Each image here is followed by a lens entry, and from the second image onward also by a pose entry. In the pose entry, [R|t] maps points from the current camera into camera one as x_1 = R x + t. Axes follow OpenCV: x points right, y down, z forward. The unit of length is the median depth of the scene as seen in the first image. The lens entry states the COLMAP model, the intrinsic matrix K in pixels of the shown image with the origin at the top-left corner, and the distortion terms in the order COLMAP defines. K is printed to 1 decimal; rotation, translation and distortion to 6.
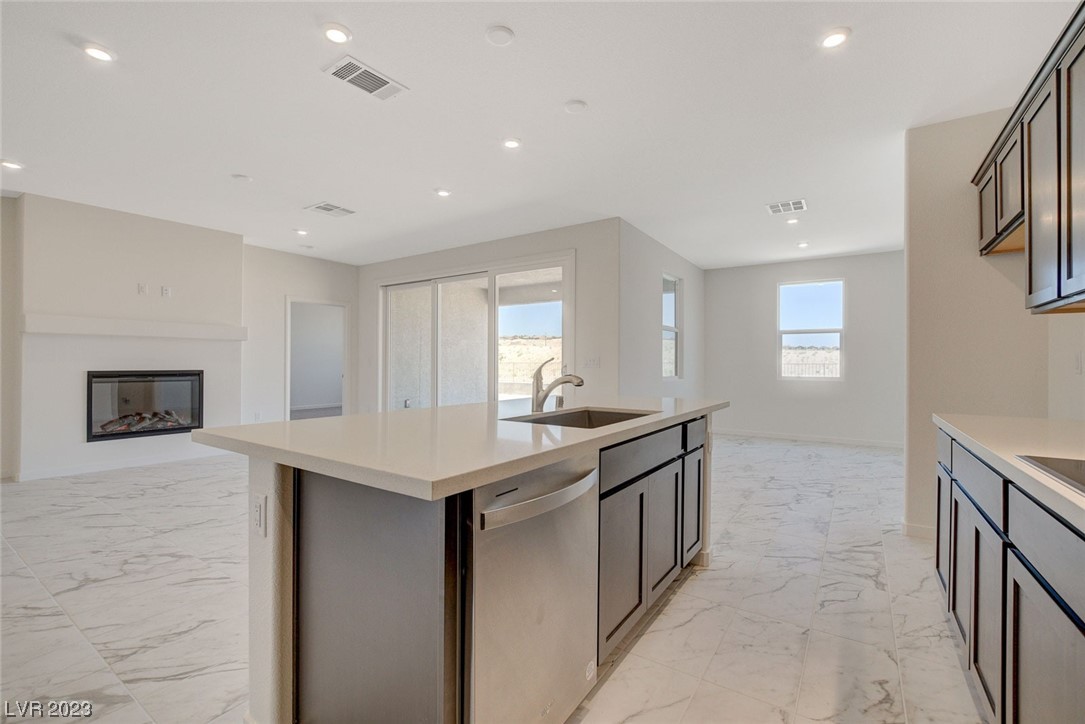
lens RADIAL K [[472.3, 0, 538.2], [0, 472.3, 358.8], [0, 0, 1]] dist [-0.016331, 0.004249]
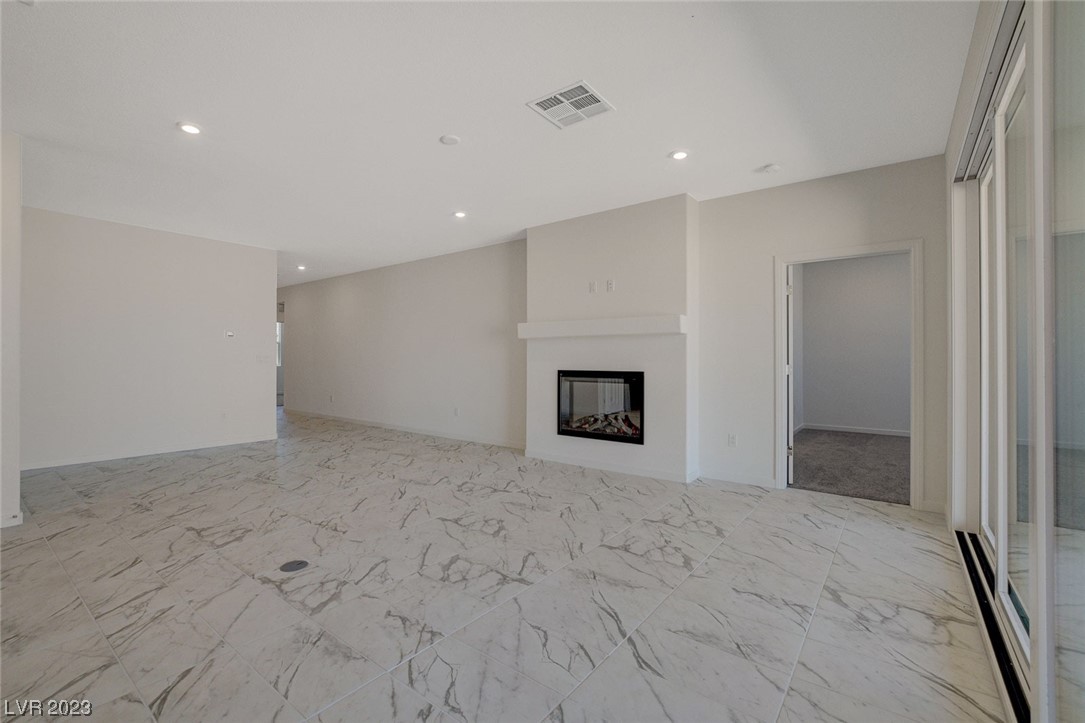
lens RADIAL K [[472.3, 0, 538.7], [0, 472.3, 351.4], [0, 0, 1]] dist [-0.016331, 0.004249]
pose [[-0.063004, -0.020514, -0.997802, 0.152705], [0.008056, 0.999746, -0.021063, 0.005260], [0.997981, -0.009366, -0.062822, 1.017771]]
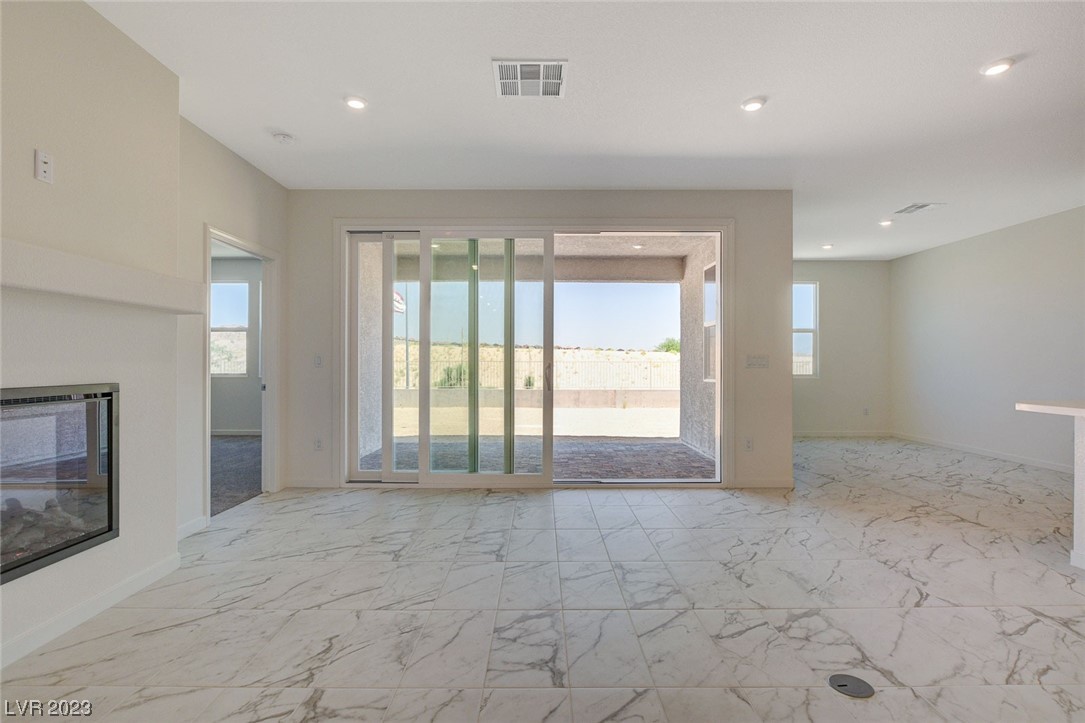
lens RADIAL K [[531.7, 0, 538.6], [0, 531.7, 361.1], [0, 0, 1]] dist [-0.015824, 0.001652]
pose [[0.828701, -0.003300, 0.559682, -0.784994], [-0.001462, 0.999966, 0.008060, 0.000706], [-0.559690, -0.007498, 0.828668, 0.507140]]
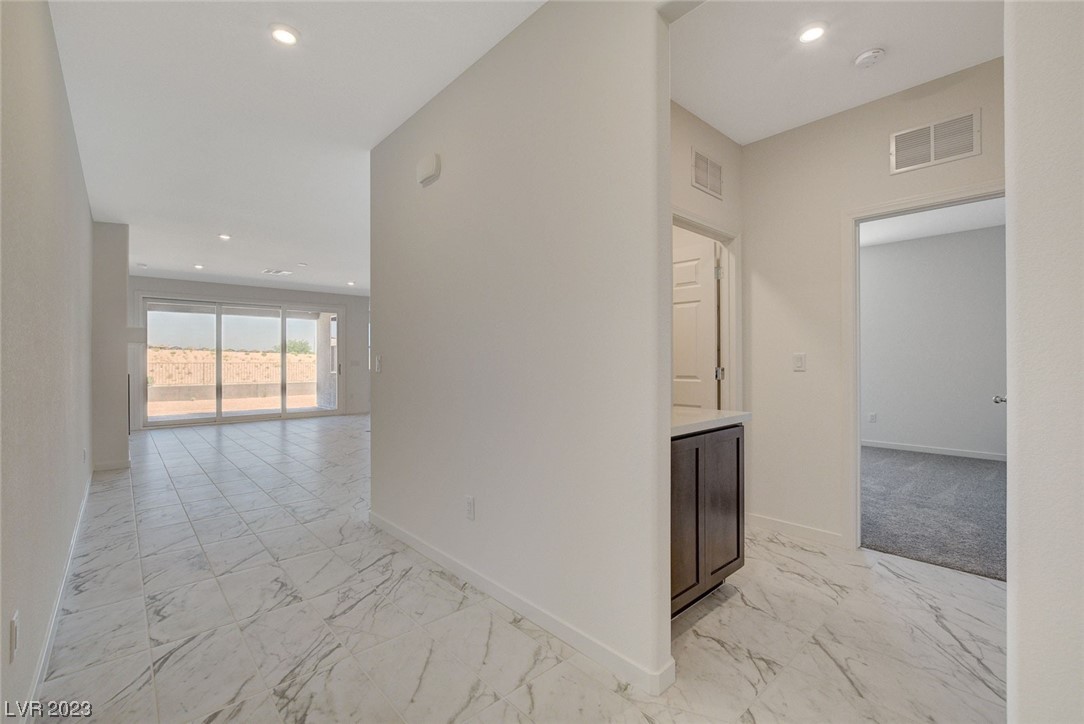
lens RADIAL K [[469.5, 0, 531.6], [0, 469.5, 362.2], [0, 0, 1]] dist [-0.000518, 0.000023]
pose [[0.251864, 0.017075, 0.967612, -1.901009], [-0.027479, 0.999567, -0.010486, -0.008896], [-0.967373, -0.023948, 0.252224, -0.364609]]
